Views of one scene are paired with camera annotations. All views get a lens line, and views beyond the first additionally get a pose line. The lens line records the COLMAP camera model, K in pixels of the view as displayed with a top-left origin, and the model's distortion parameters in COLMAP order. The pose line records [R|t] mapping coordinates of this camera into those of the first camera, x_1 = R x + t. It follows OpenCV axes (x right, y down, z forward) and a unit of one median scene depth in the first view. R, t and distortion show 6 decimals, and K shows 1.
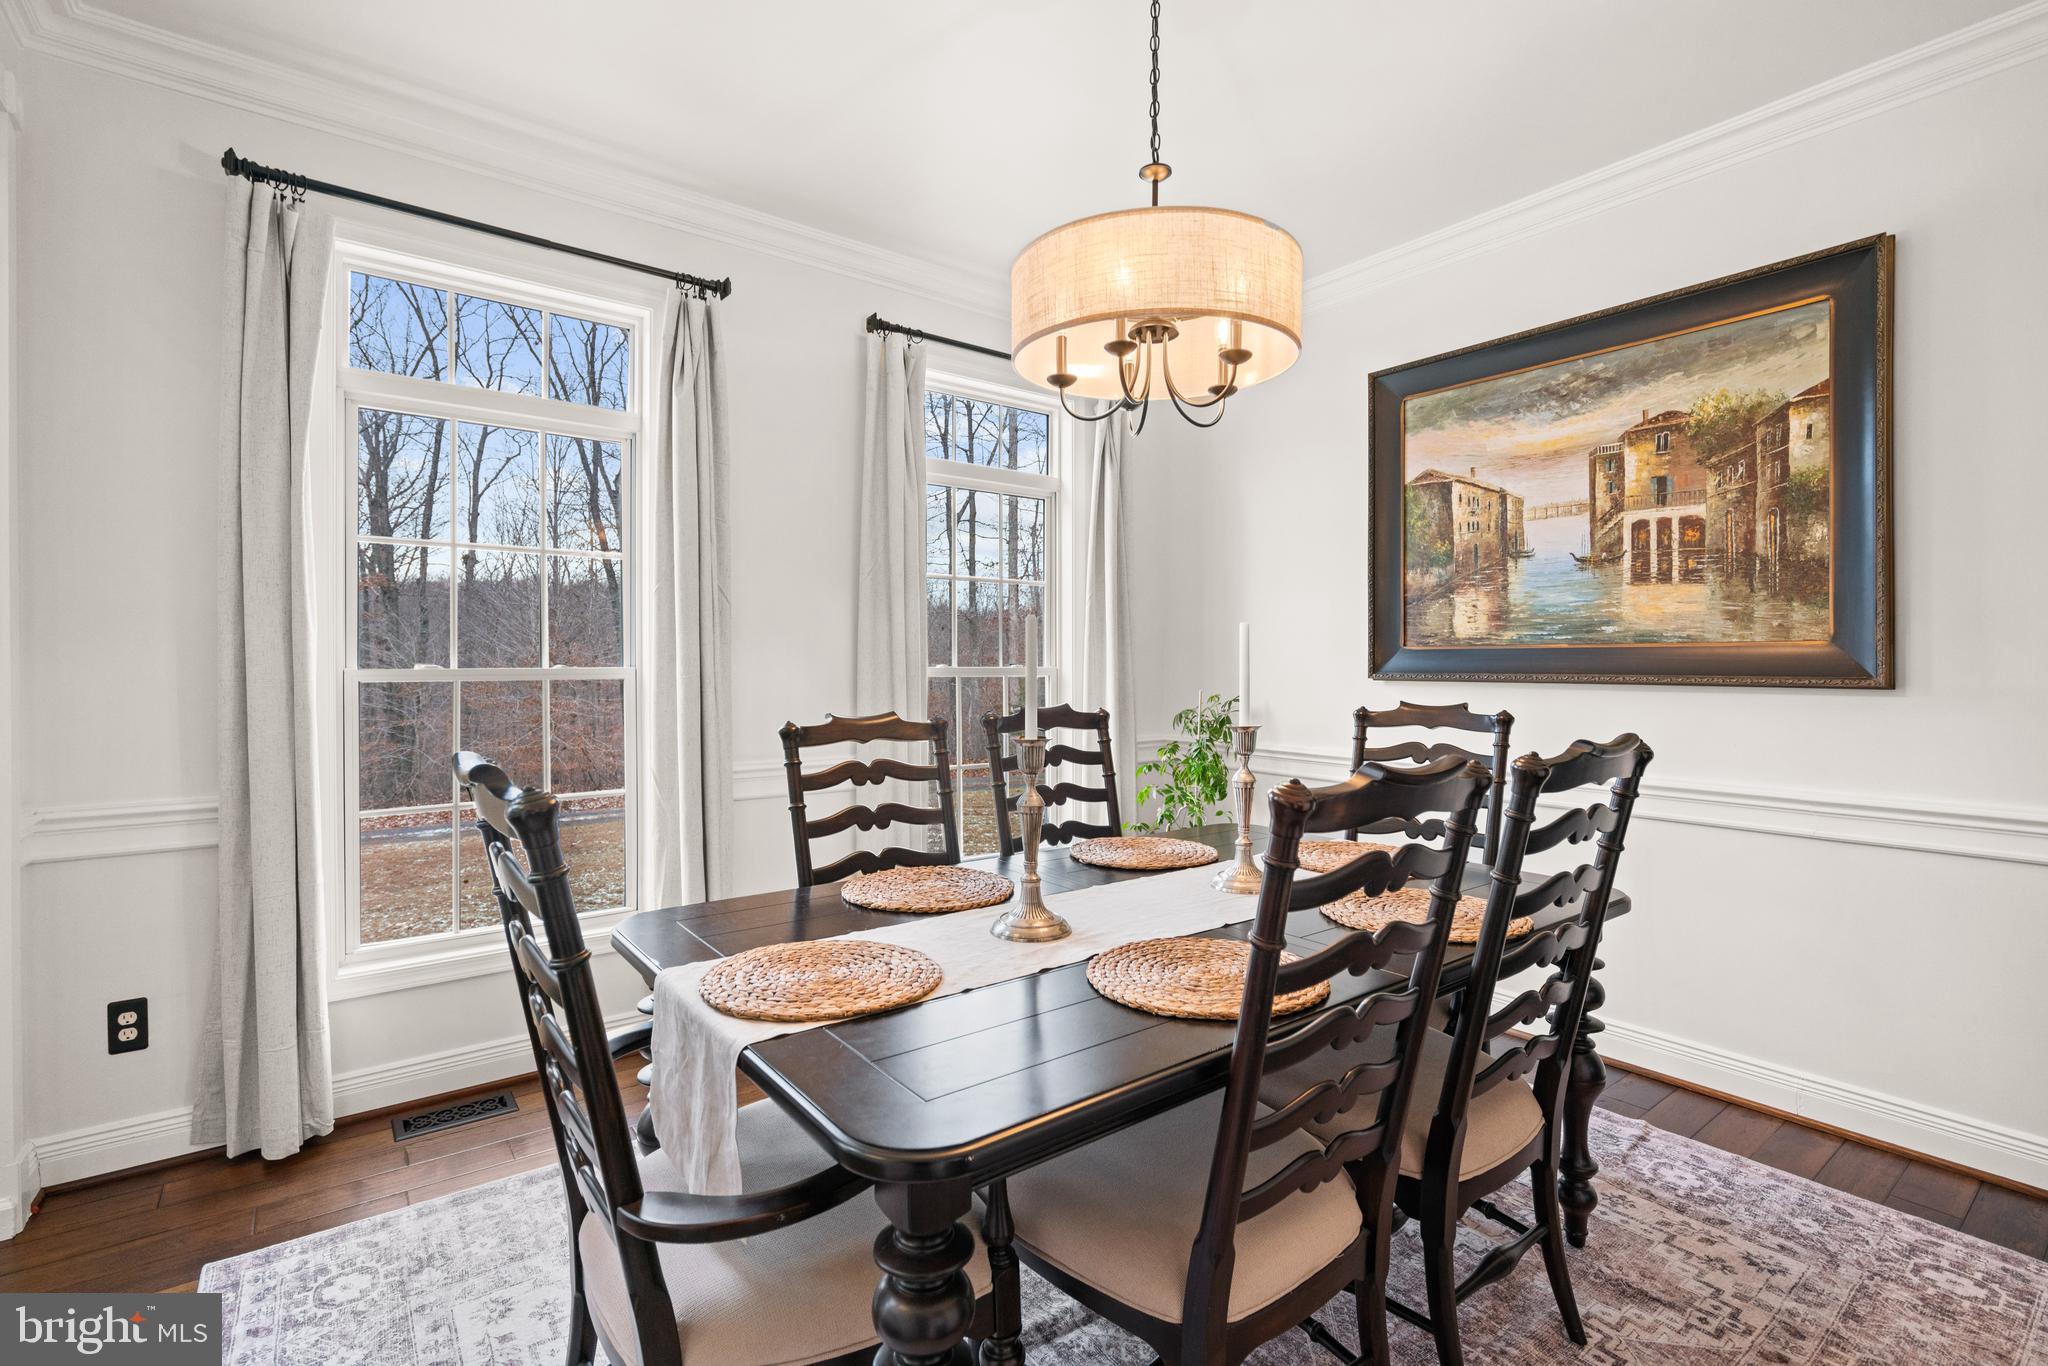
lens RADIAL K [[933.4, 0, 1020.8], [0, 933.4, 689.0], [0, 0, 1]] dist [0.001035, 0.000472]
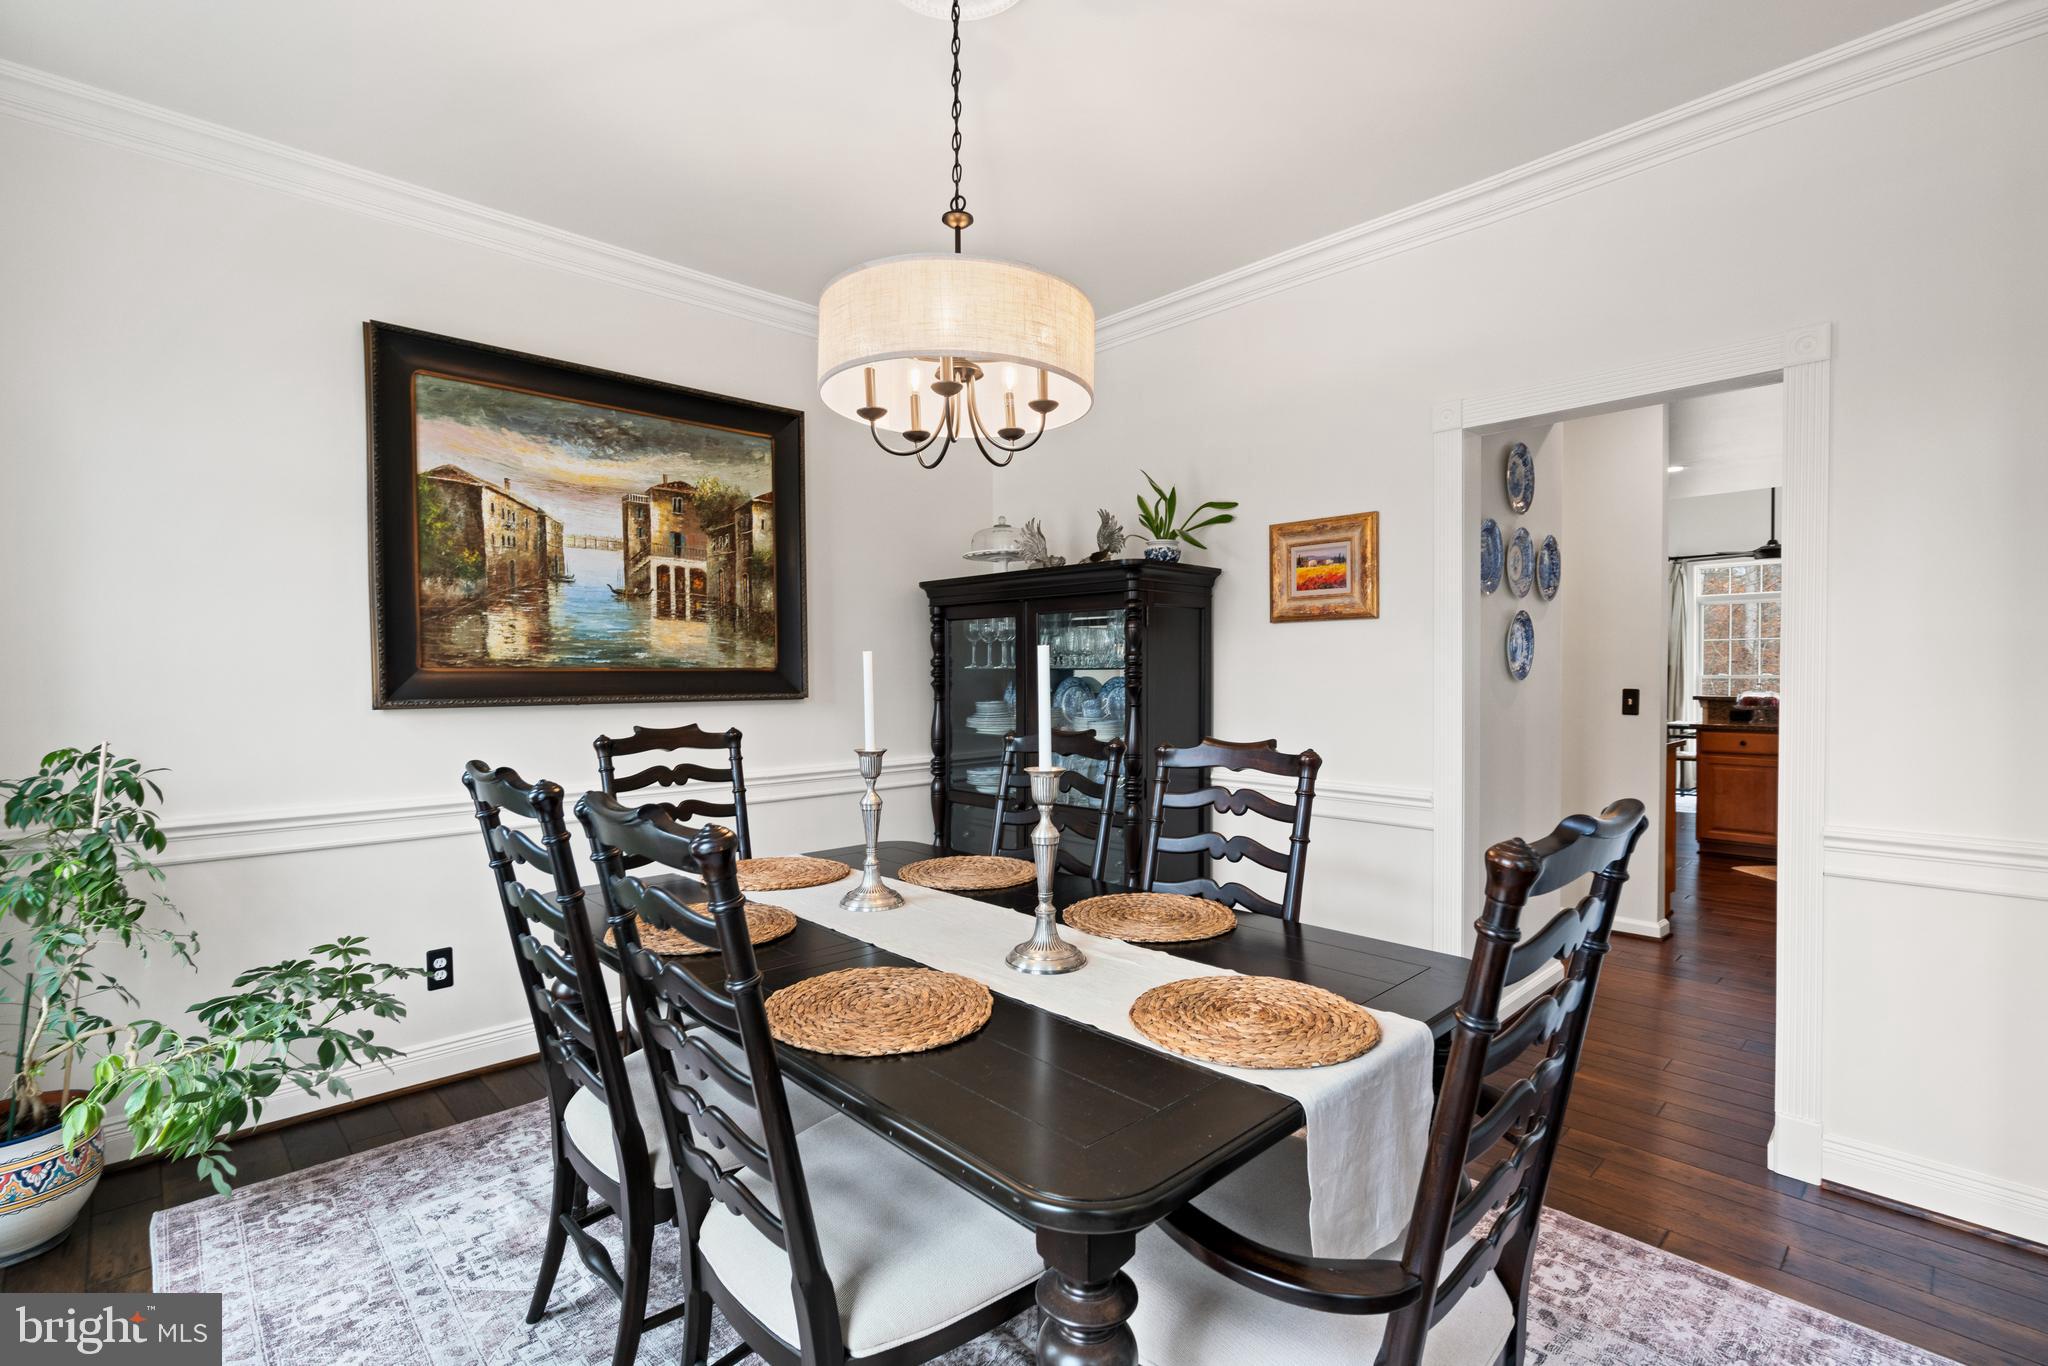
lens RADIAL K [[933.4, 0, 1020.8], [0, 933.4, 689.0], [0, 0, 1]] dist [0.001035, 0.000472]
pose [[-0.104520, -0.015974, 0.994394, -0.562897], [0.033689, 0.999240, 0.019593, -0.029414], [-0.993952, 0.035548, -0.103902, 0.655538]]
